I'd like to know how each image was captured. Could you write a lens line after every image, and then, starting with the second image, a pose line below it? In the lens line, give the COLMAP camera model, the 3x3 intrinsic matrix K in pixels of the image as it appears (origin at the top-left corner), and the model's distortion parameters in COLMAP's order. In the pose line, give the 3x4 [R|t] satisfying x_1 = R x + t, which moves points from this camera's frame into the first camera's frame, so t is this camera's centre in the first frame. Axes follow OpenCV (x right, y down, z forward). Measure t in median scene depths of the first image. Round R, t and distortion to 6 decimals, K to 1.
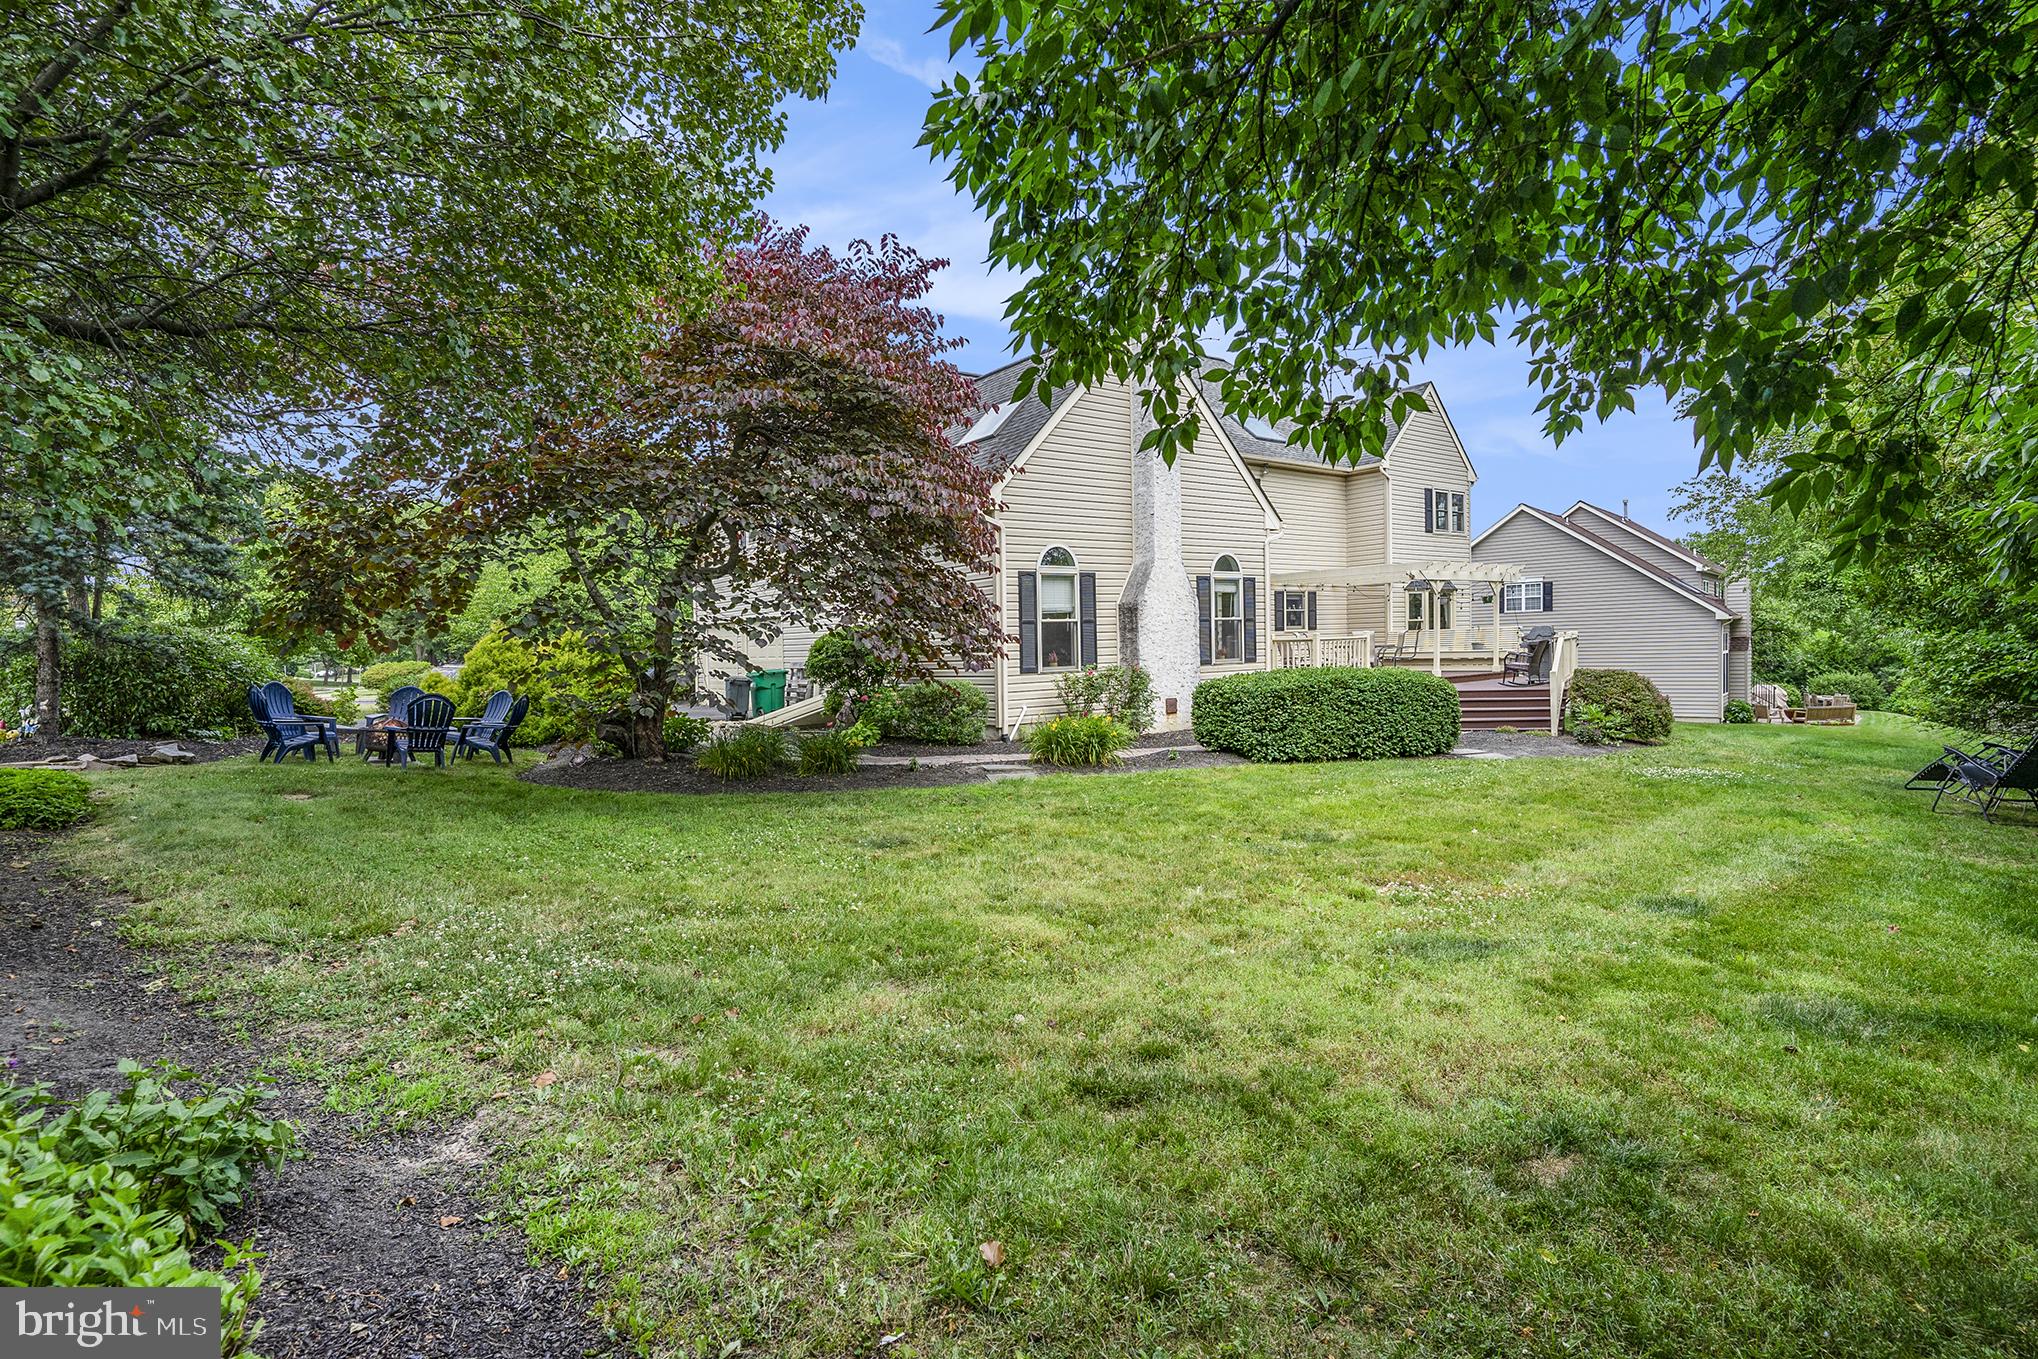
lens RADIAL K [[1005.2, 0, 1047.9], [0, 1005.2, 682.8], [0, 0, 1]] dist [-0.084640, 0.066228]
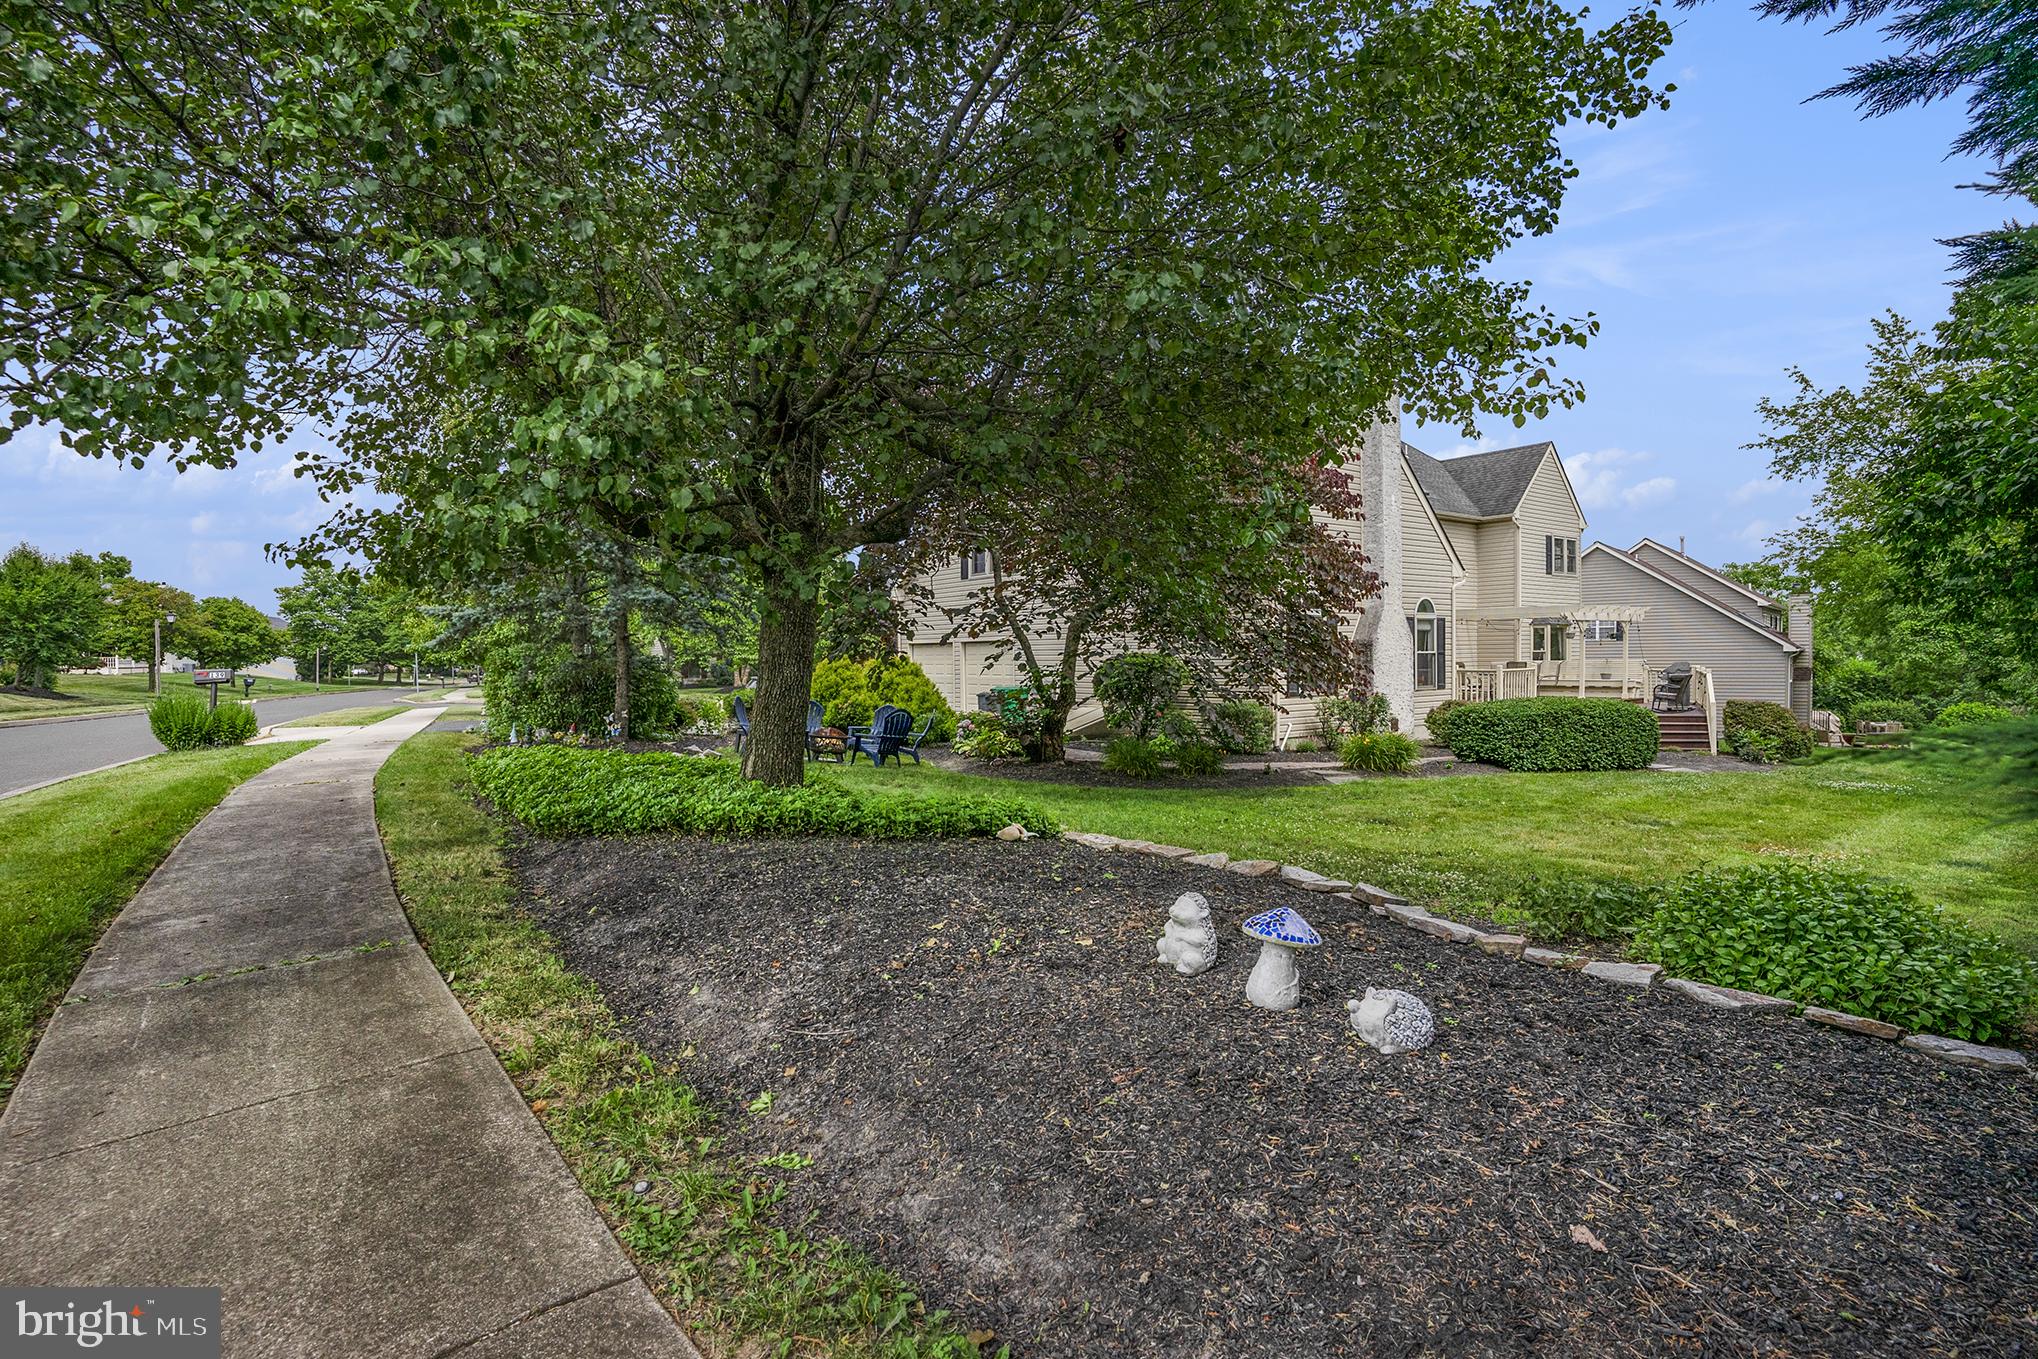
lens RADIAL K [[1005.2, 0, 1047.9], [0, 1005.2, 682.8], [0, 0, 1]] dist [-0.084640, 0.066228]
pose [[0.999842, 0.017625, -0.002413, -0.259745], [-0.017649, 0.999792, -0.010212, -0.007287], [0.002233, 0.010253, 0.999945, -0.183396]]
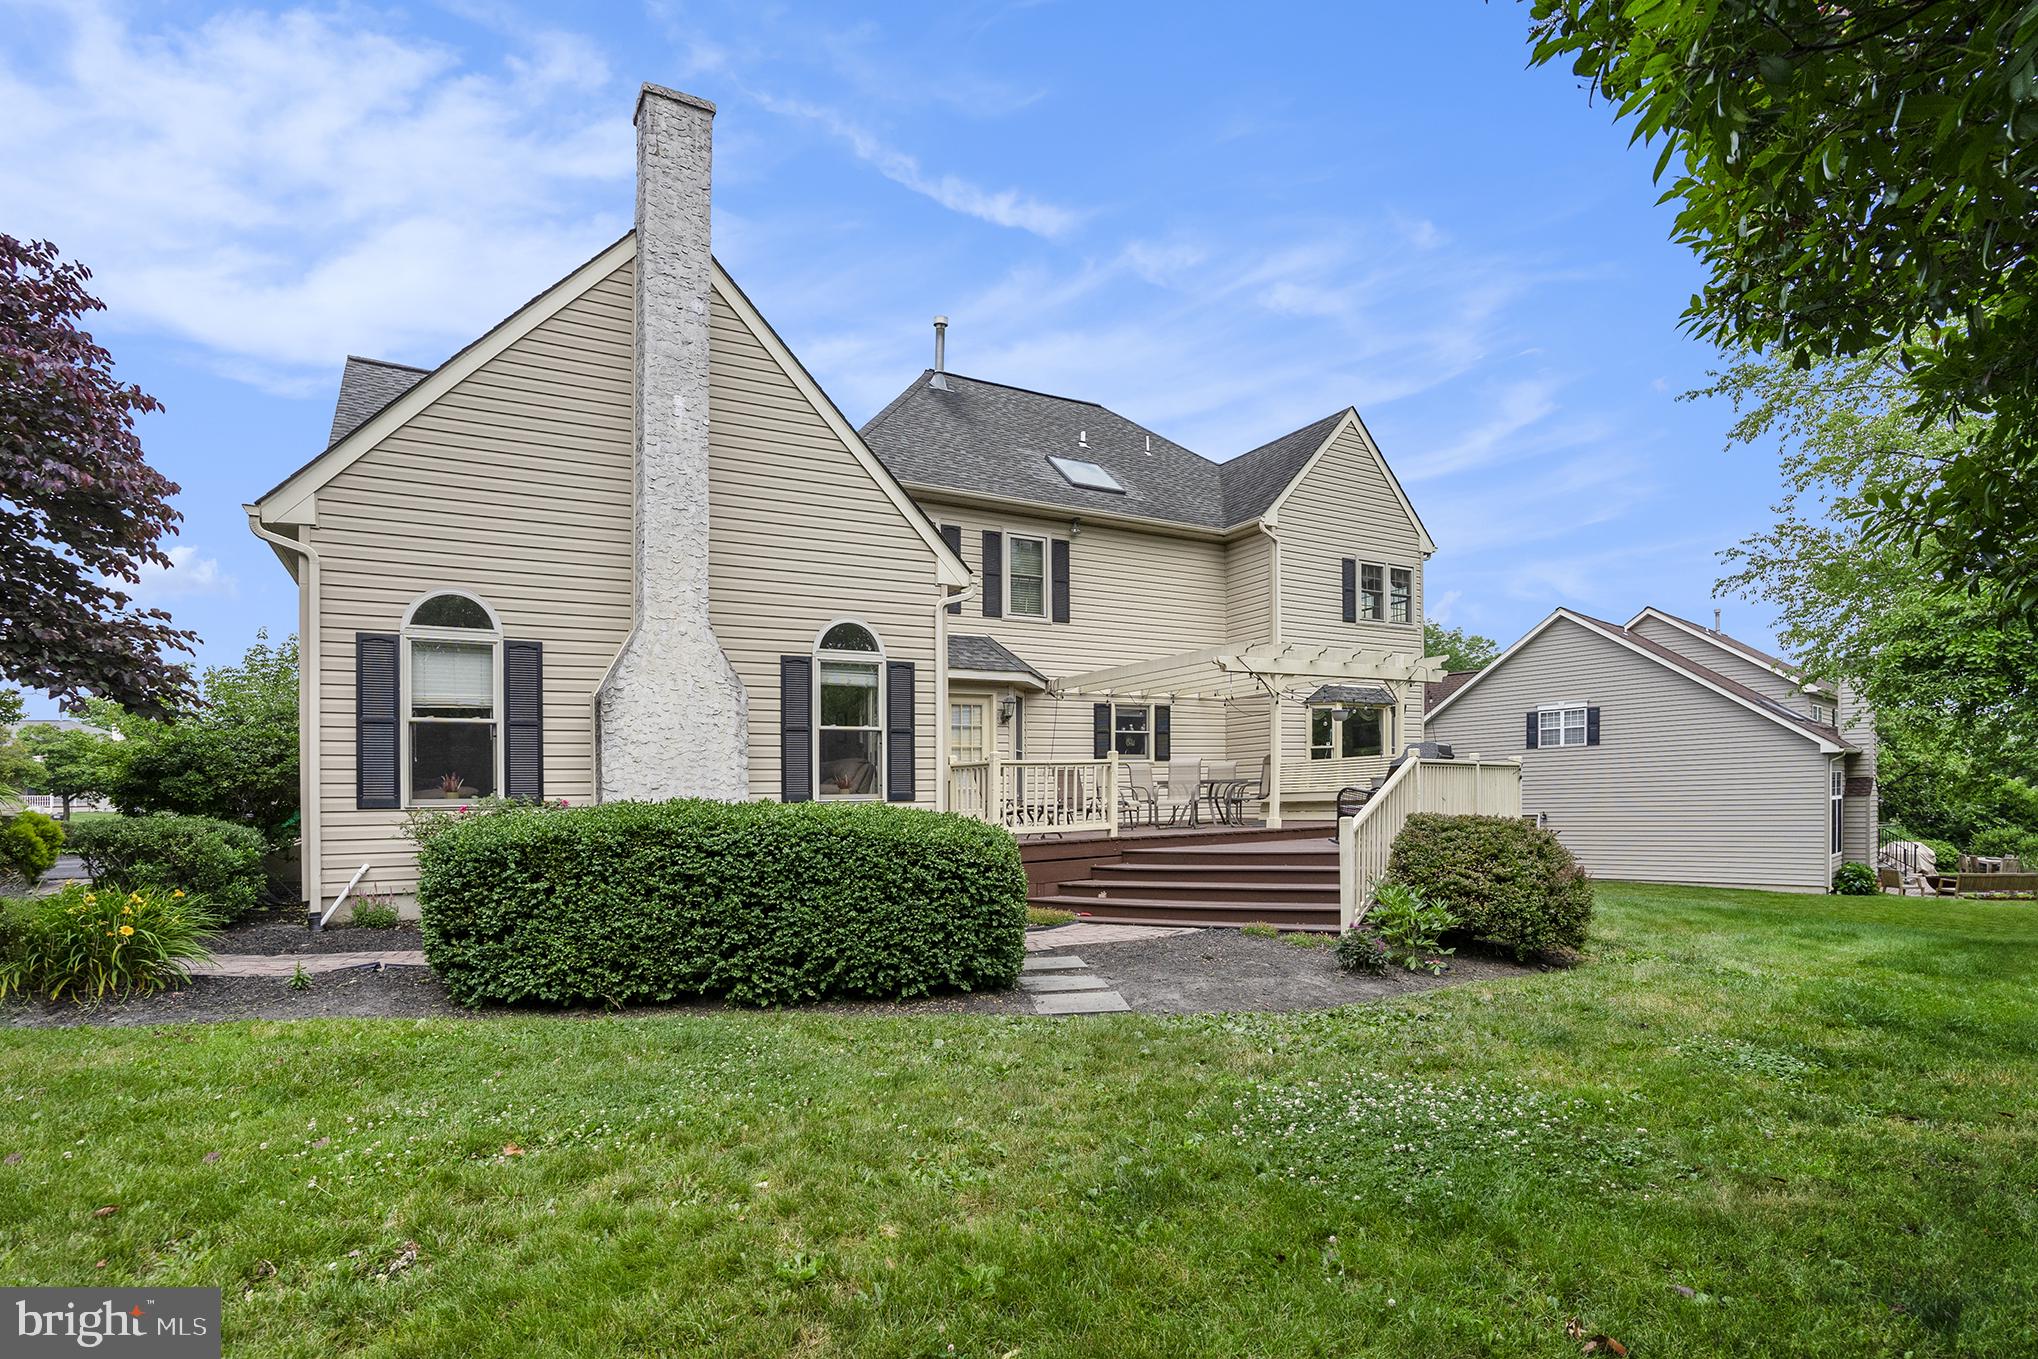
lens RADIAL K [[958.7, 0, 1068.7], [0, 958.7, 815.4], [0, 0, 1]] dist [0.000695, 0.000346]
pose [[0.994375, 0.010363, -0.105407, 0.362258], [-0.011723, 0.999856, -0.012290, -0.003990], [0.105264, 0.013457, 0.994353, 0.414014]]
